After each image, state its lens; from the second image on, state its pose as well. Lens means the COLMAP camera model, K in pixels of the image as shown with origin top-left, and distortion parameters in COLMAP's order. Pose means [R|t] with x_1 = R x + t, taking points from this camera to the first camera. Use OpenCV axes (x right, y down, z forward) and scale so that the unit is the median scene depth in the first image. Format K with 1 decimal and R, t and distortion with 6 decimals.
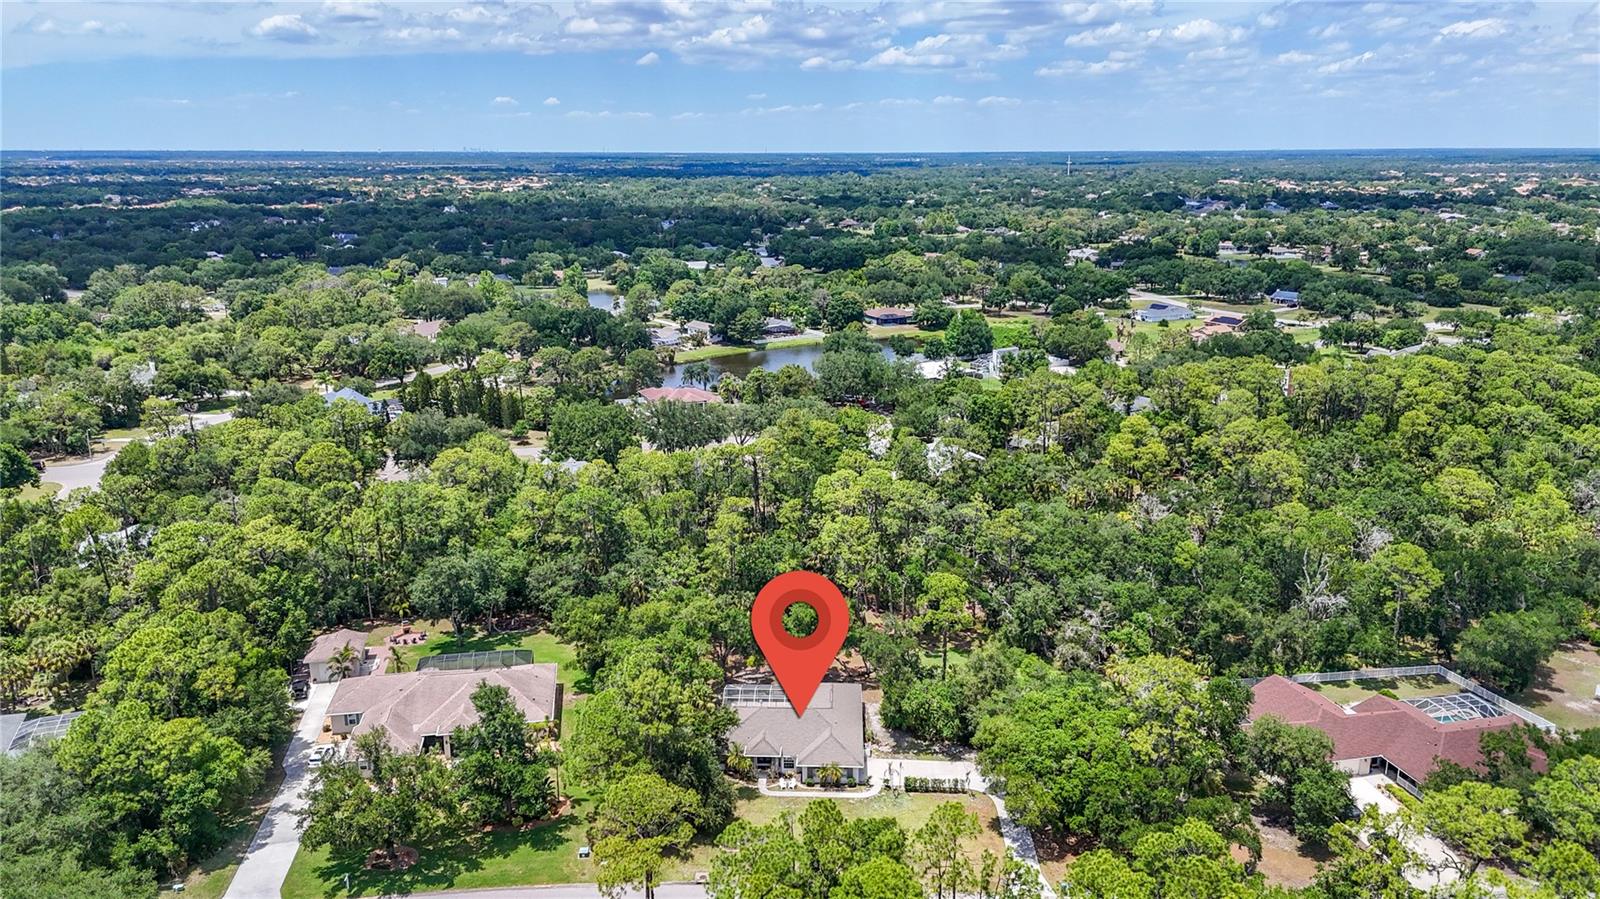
lens RADIAL K [[1202.4, 0, 806.4], [0, 1202.4, 449.8], [0, 0, 1]] dist [0.103959, -0.086128]
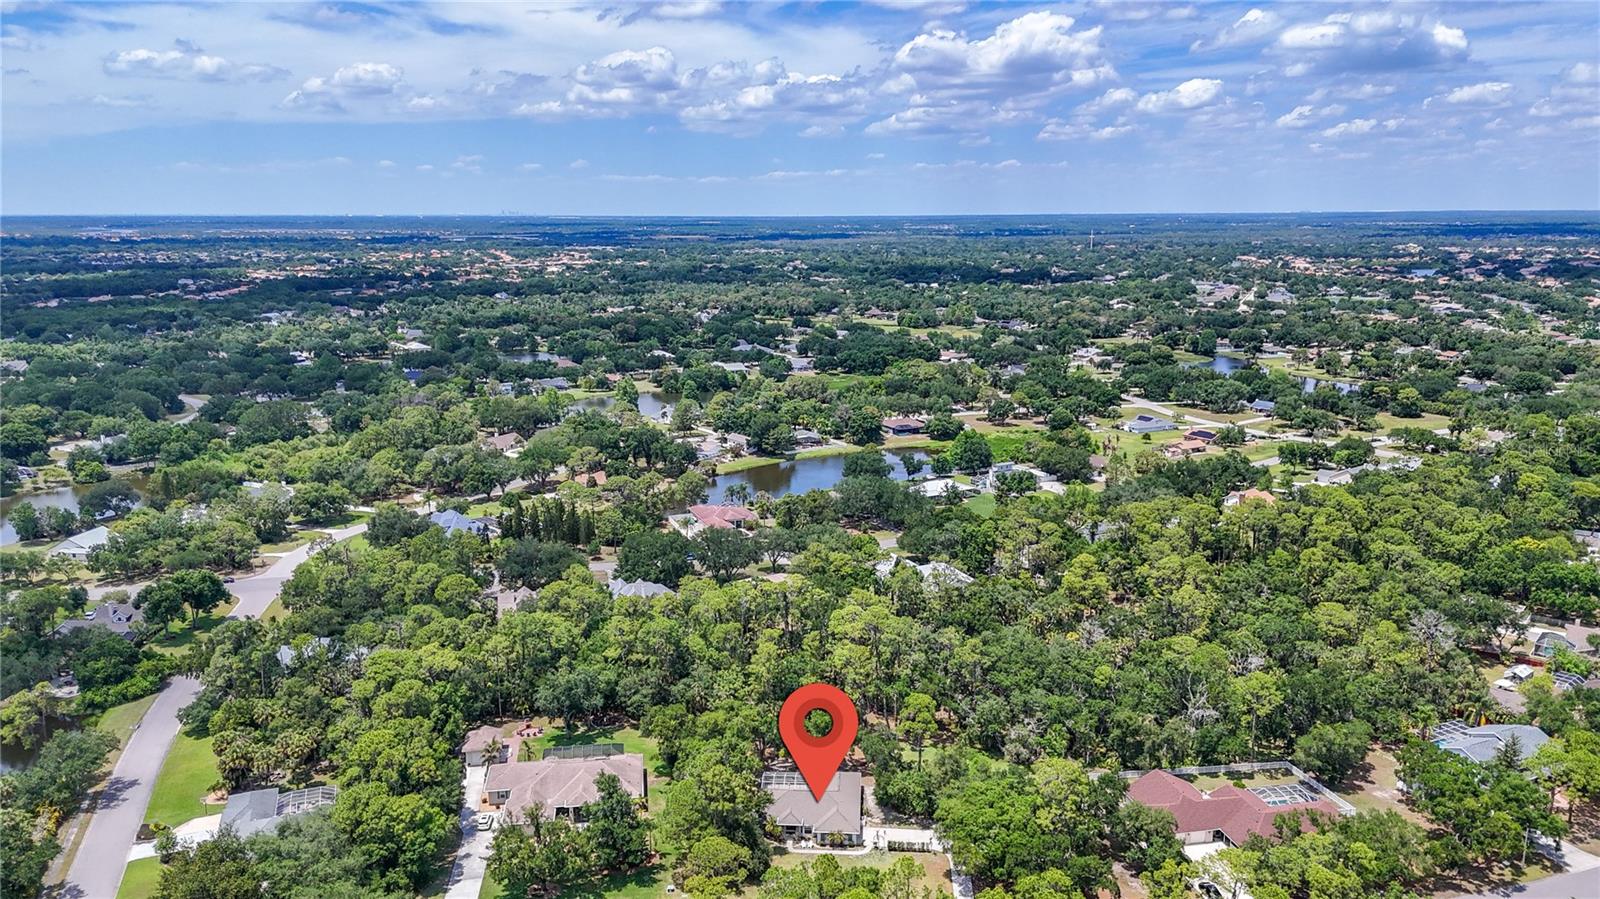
lens RADIAL K [[1202.4, 0, 806.4], [0, 1202.4, 449.8], [0, 0, 1]] dist [0.103959, -0.086128]
pose [[0.999685, 0.003942, -0.024788, 0.013883], [-0.005117, 0.998859, -0.047483, -0.099252], [0.024573, 0.047595, 0.998564, -0.370349]]
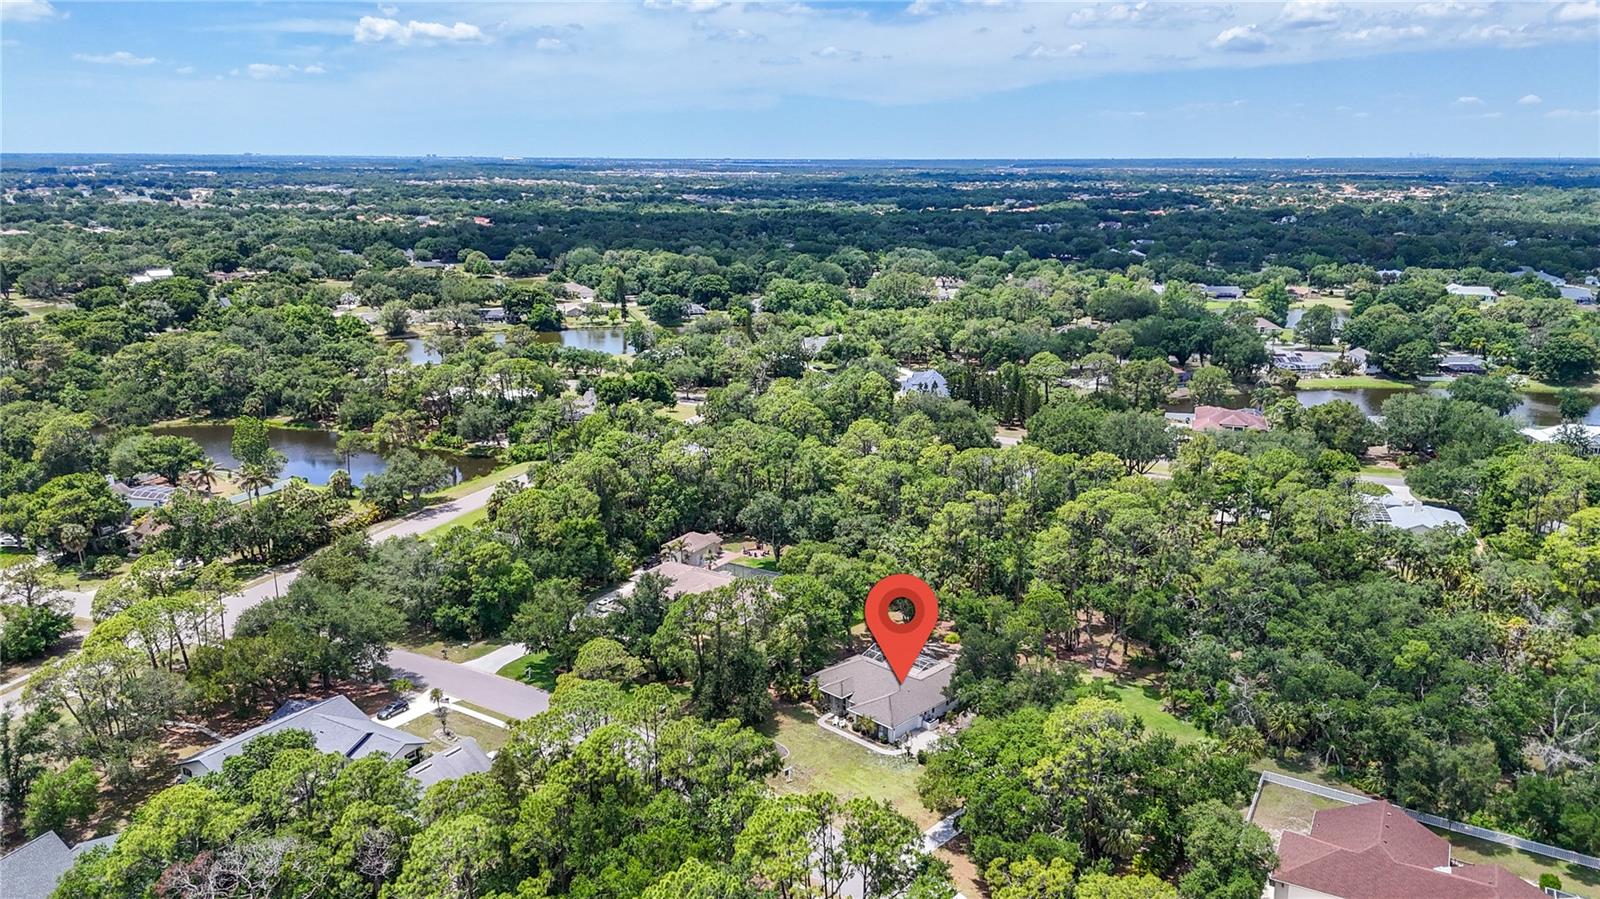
lens RADIAL K [[1202.4, 0, 806.4], [0, 1202.4, 449.8], [0, 0, 1]] dist [0.103959, -0.086128]
pose [[0.754744, 0.166647, -0.634500, 0.511621], [-0.169674, 0.983875, 0.056579, -0.032396], [0.633697, 0.064955, 0.770849, 0.055366]]
